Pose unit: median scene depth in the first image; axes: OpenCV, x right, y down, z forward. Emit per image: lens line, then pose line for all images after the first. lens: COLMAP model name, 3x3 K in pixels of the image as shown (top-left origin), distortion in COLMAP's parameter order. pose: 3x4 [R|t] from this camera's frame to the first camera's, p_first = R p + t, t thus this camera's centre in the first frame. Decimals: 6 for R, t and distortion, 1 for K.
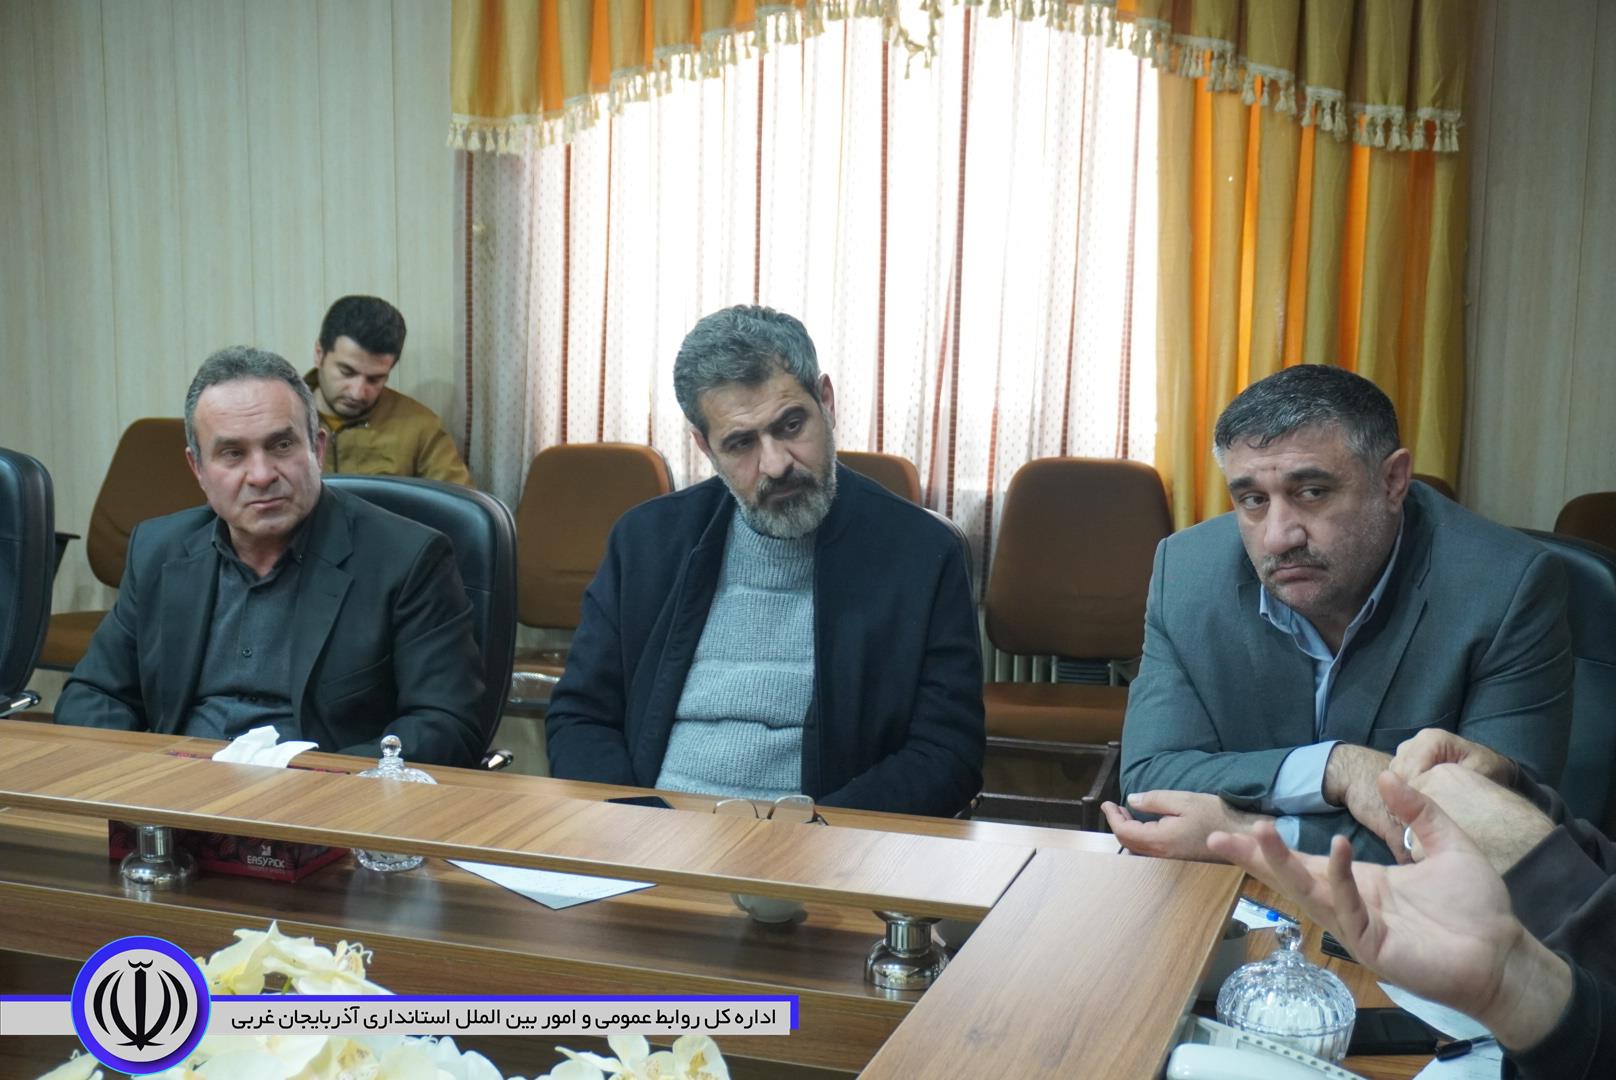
lens RADIAL K [[2066.2, 0, 805.1], [0, 2066.2, 533.9], [0, 0, 1]] dist [-0.010278, 0.000000]
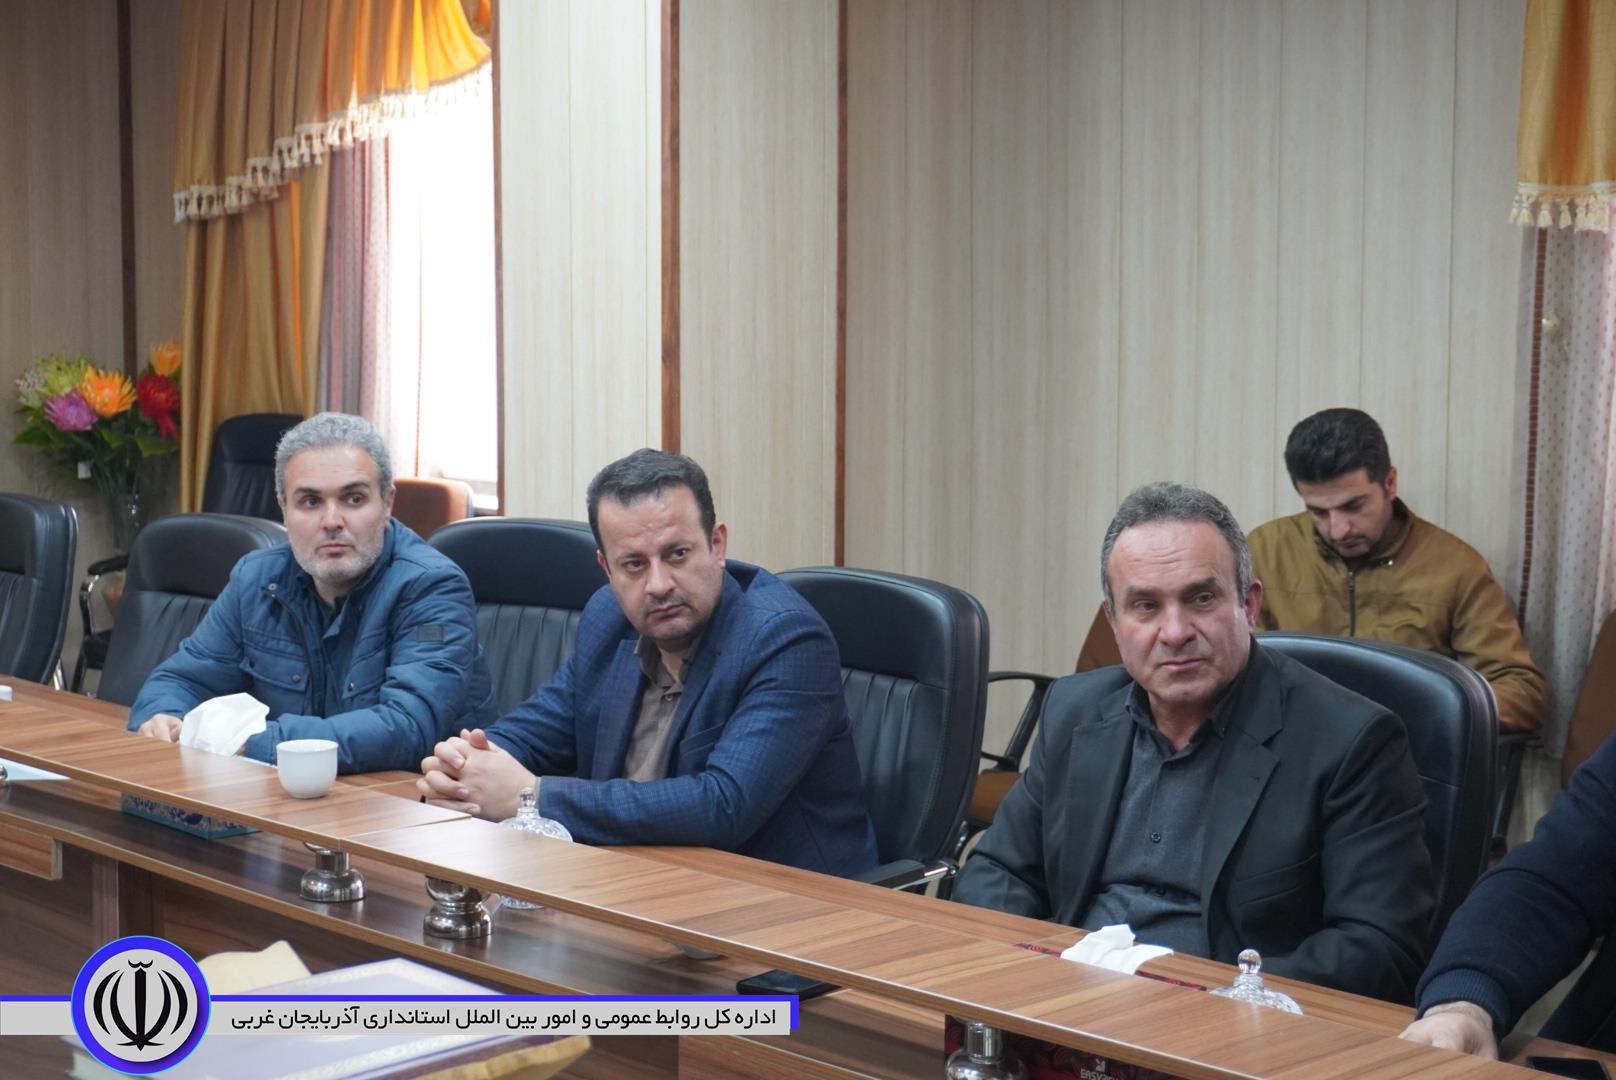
lens RADIAL K [[2651.6, 0, 810.0], [0, 2651.6, 543.6], [0, 0, 1]] dist [-0.048111, 0.000000]
pose [[0.891621, 0.032748, -0.451596, 0.093105], [-0.057011, 0.997563, -0.040221, -0.011597], [0.449178, 0.061608, 0.891316, -0.054052]]
